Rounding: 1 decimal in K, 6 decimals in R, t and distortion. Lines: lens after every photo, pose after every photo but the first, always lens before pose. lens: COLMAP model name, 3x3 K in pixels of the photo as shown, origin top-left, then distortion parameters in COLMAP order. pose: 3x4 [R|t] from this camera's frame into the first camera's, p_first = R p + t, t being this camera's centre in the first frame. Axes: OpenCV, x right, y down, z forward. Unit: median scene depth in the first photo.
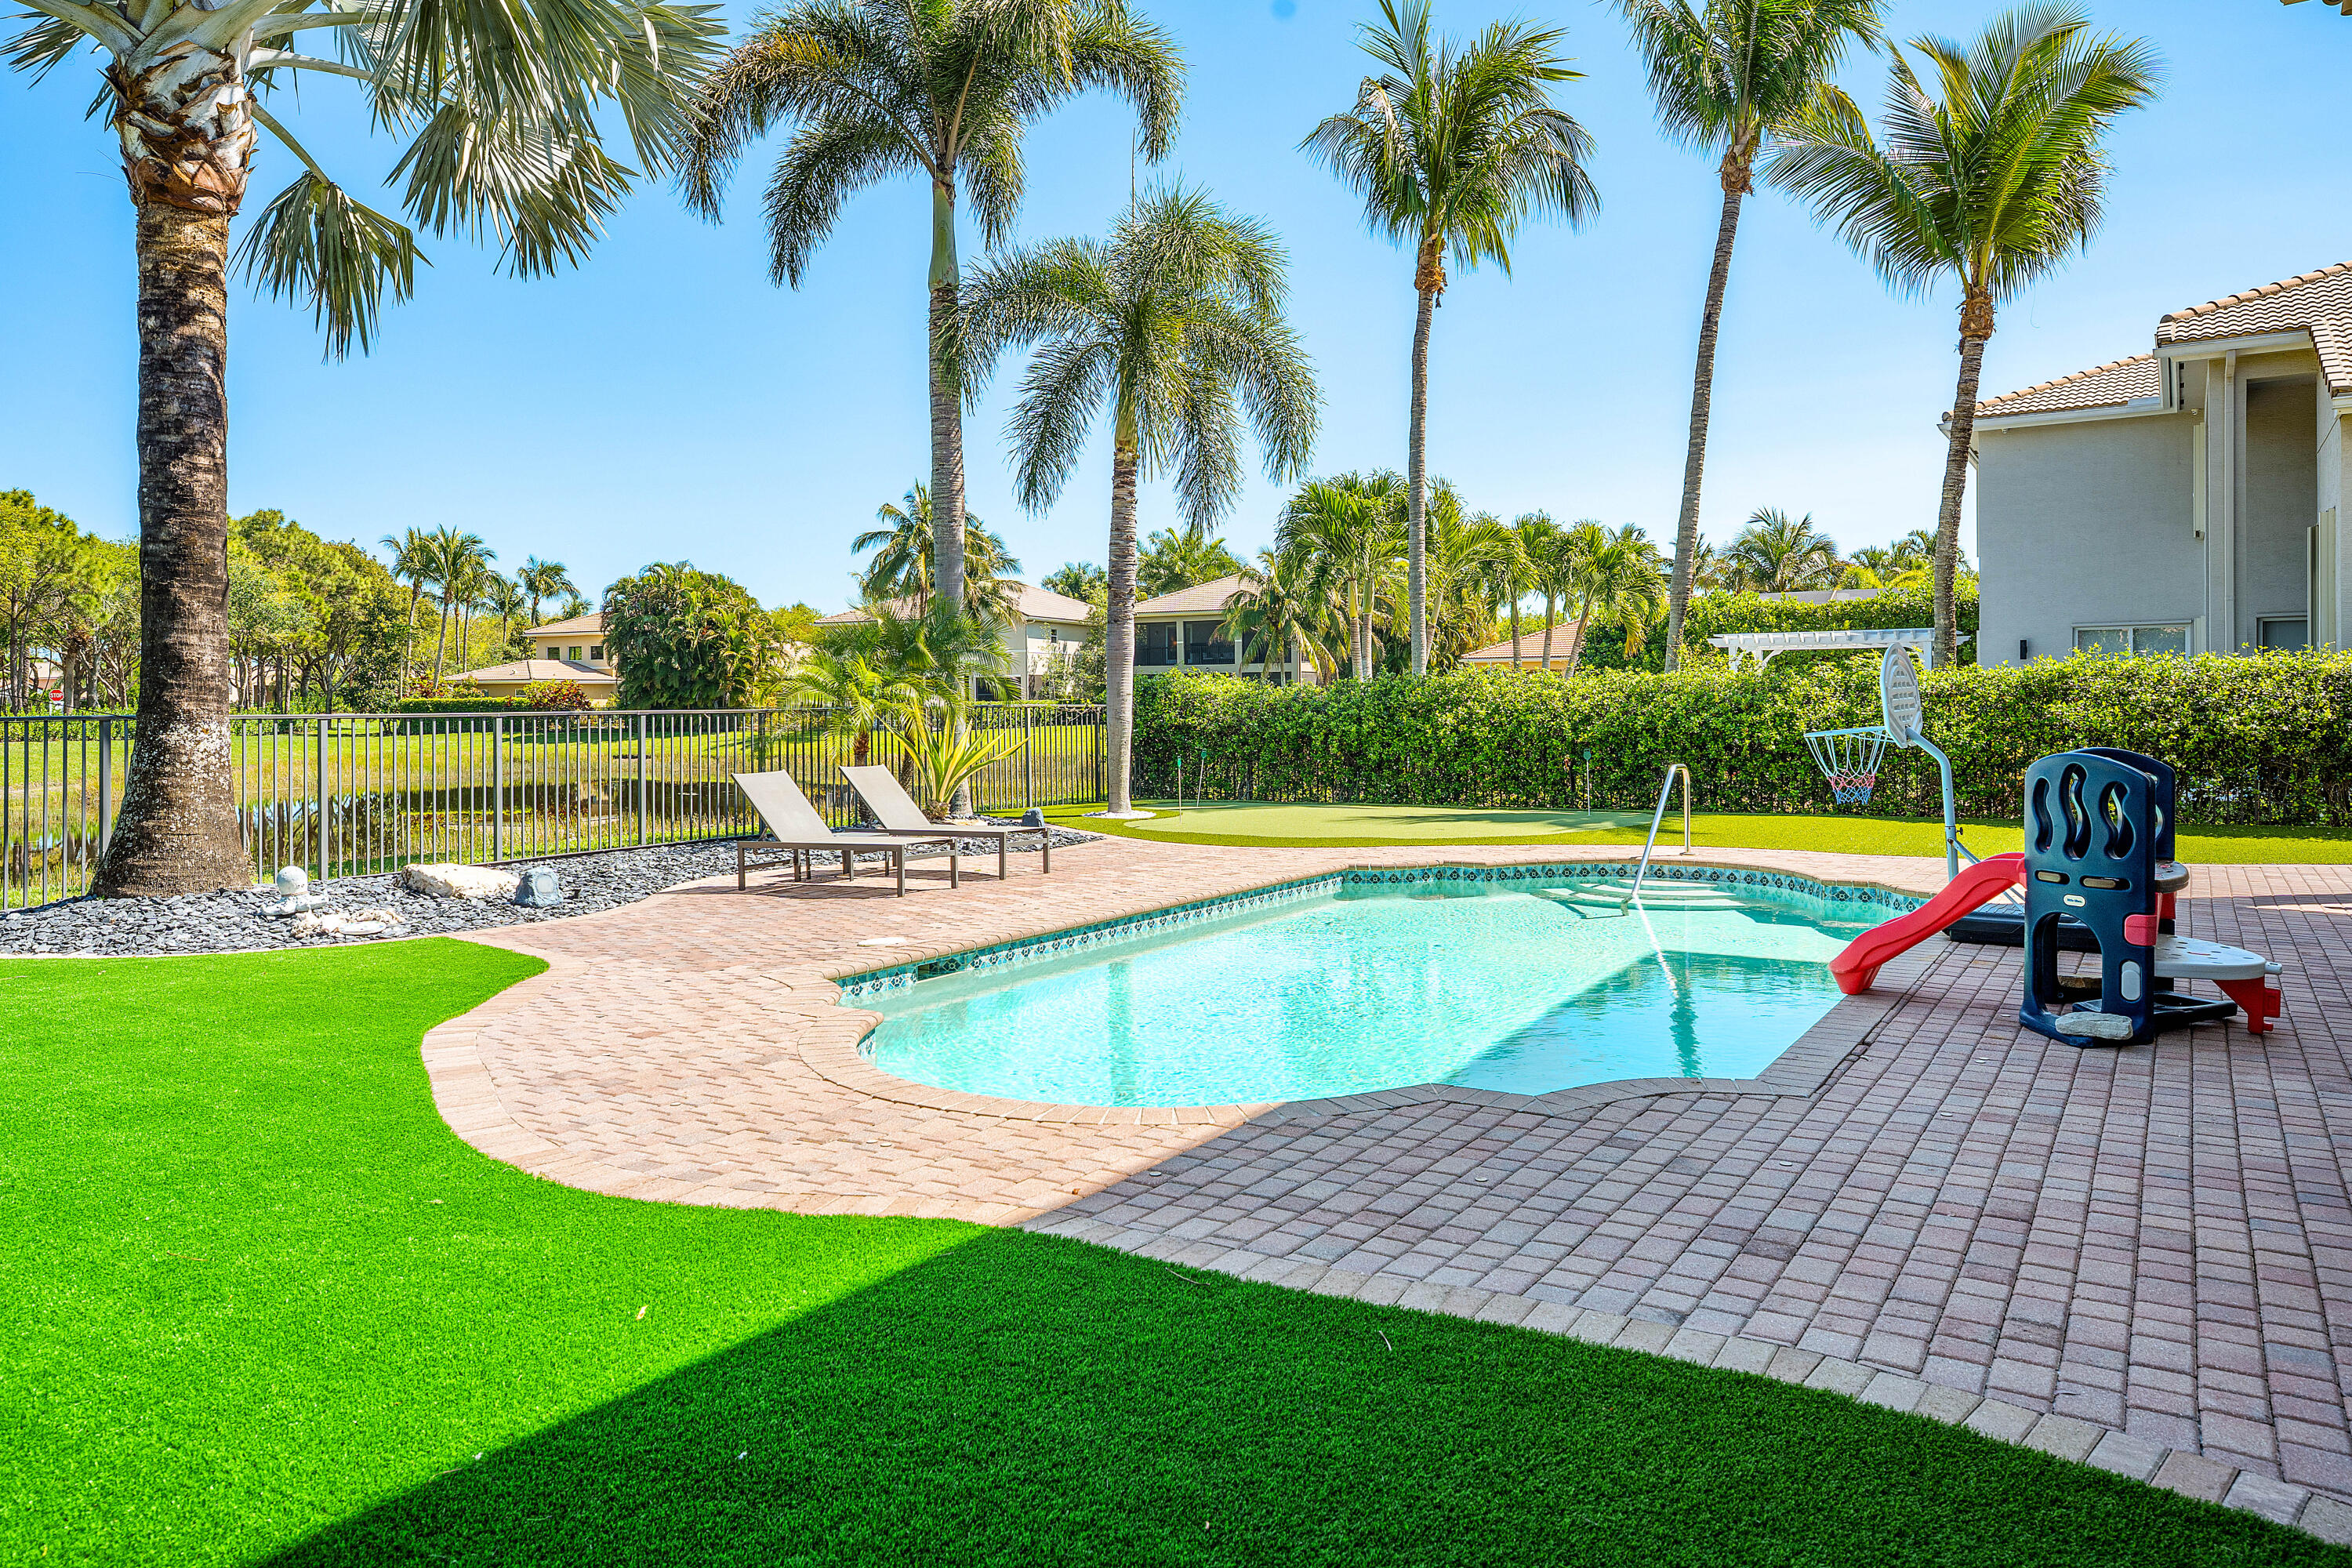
lens RADIAL K [[1550.2, 0, 1176.0], [0, 1550.2, 784.0], [0, 0, 1]] dist [0.040097, 0.003553]
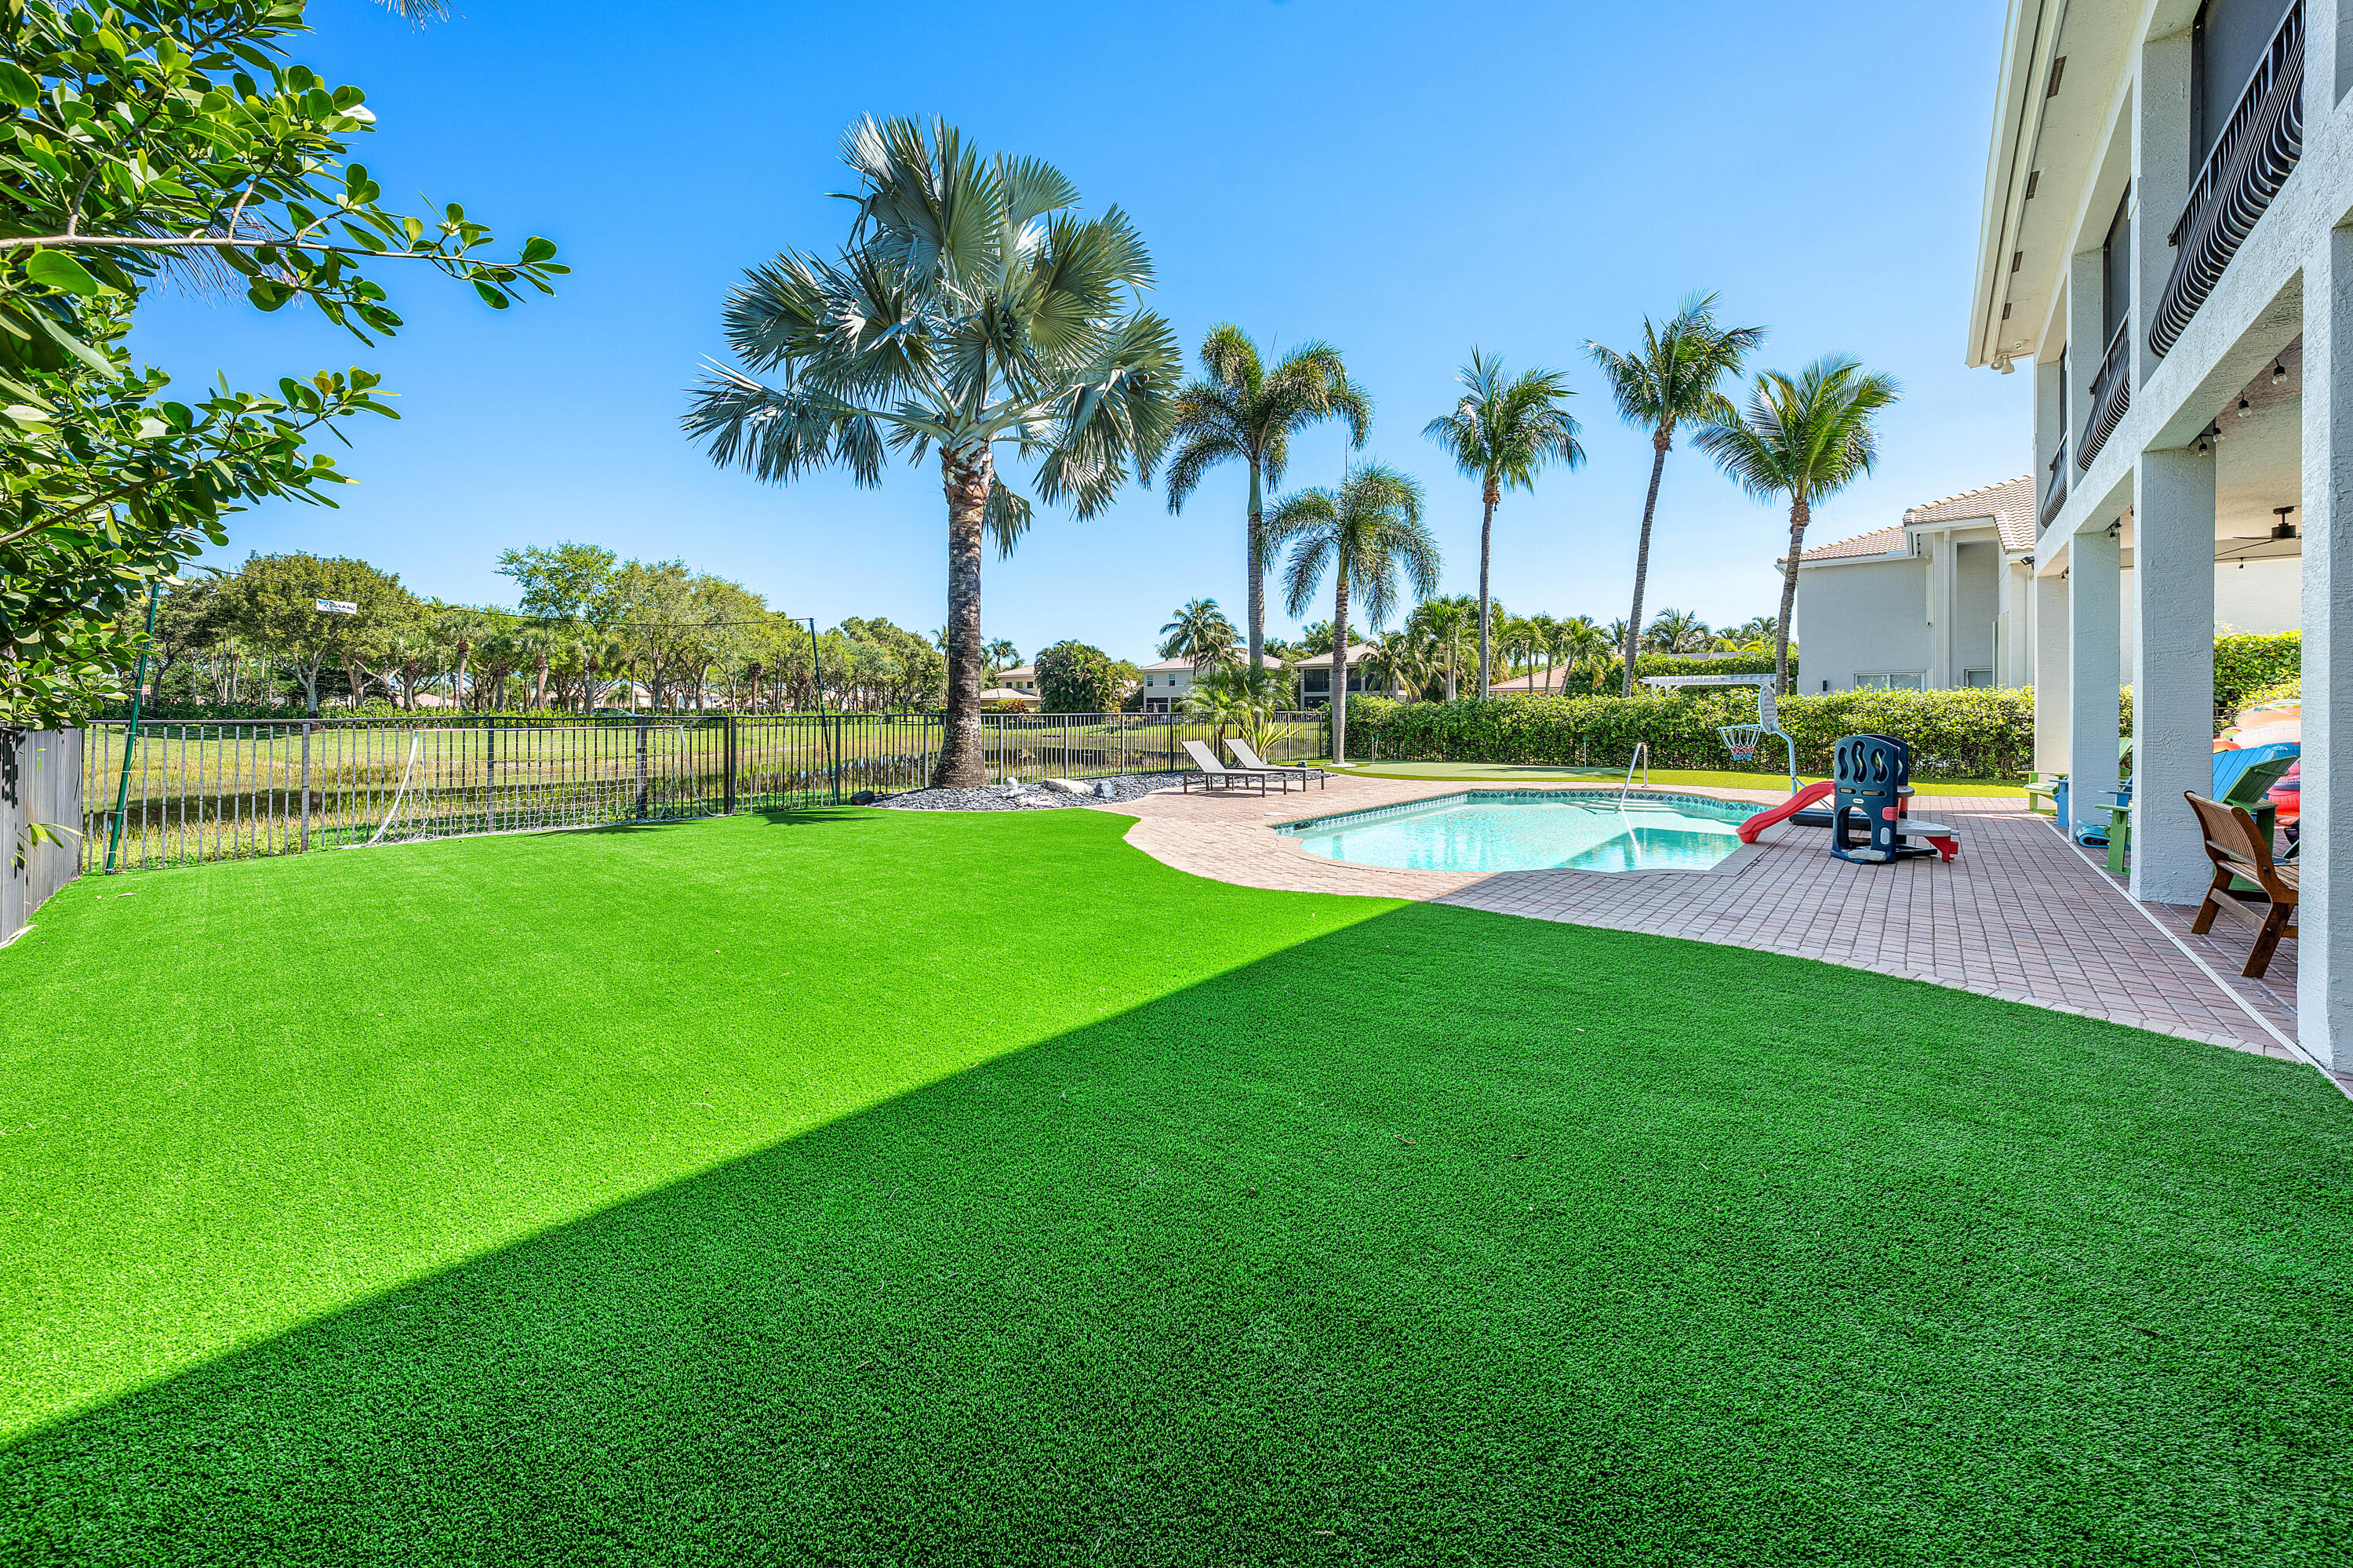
lens RADIAL K [[805.6, 0, 1177.1], [0, 805.6, 747.7], [0, 0, 1]] dist [-0.001690, -0.000151]
pose [[0.983877, 0.014601, -0.178250, -0.058490], [-0.015749, 0.999863, -0.005026, 0.005824], [0.178153, 0.007752, 0.983972, -0.098059]]
